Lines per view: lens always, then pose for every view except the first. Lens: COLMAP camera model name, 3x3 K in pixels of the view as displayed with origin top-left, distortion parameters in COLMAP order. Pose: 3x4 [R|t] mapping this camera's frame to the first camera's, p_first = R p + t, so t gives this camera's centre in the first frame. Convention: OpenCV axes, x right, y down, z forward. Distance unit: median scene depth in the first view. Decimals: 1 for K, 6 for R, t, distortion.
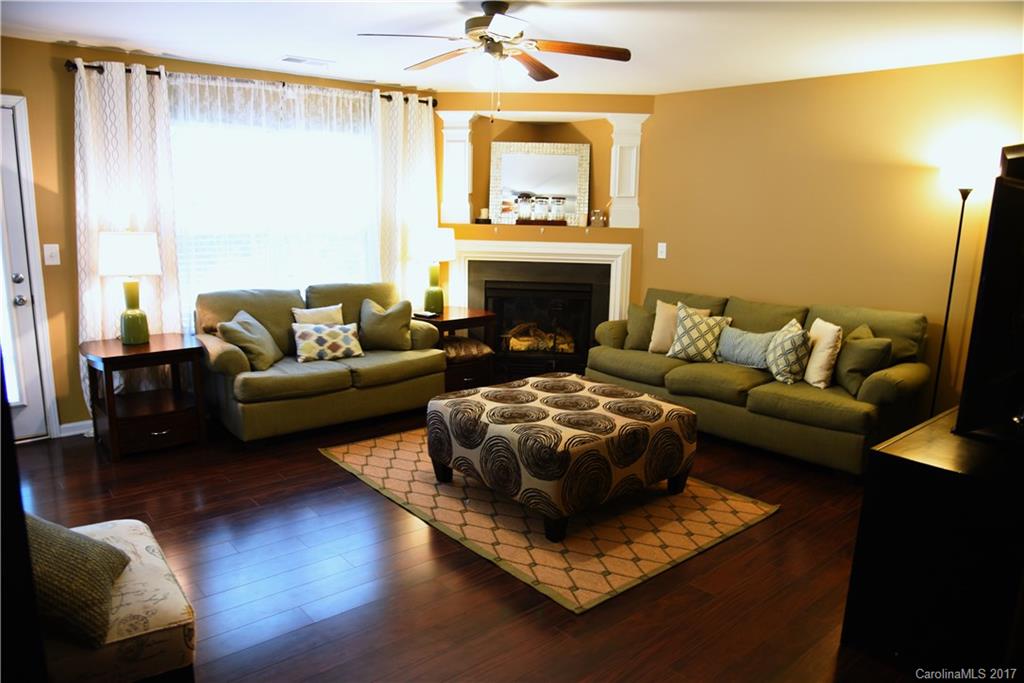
lens RADIAL K [[692.2, 0, 512.0], [0, 692.2, 341.5], [0, 0, 1]] dist [-0.092999, 0.002503]
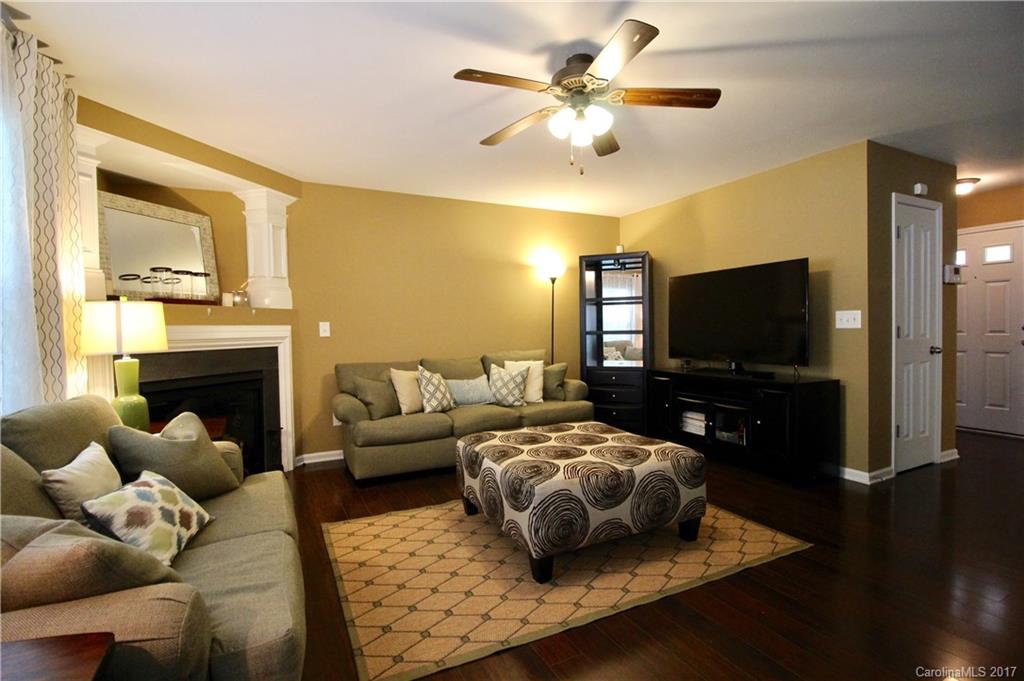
lens RADIAL K [[482.9, 0, 512.0], [0, 482.9, 340.5], [0, 0, 1]] dist [0.003126, 0.000128]
pose [[0.248233, -0.048438, 0.967489, -0.512688], [0.201774, 0.979428, -0.002734, -0.066321], [-0.947453, 0.195893, 0.252900, 0.652581]]
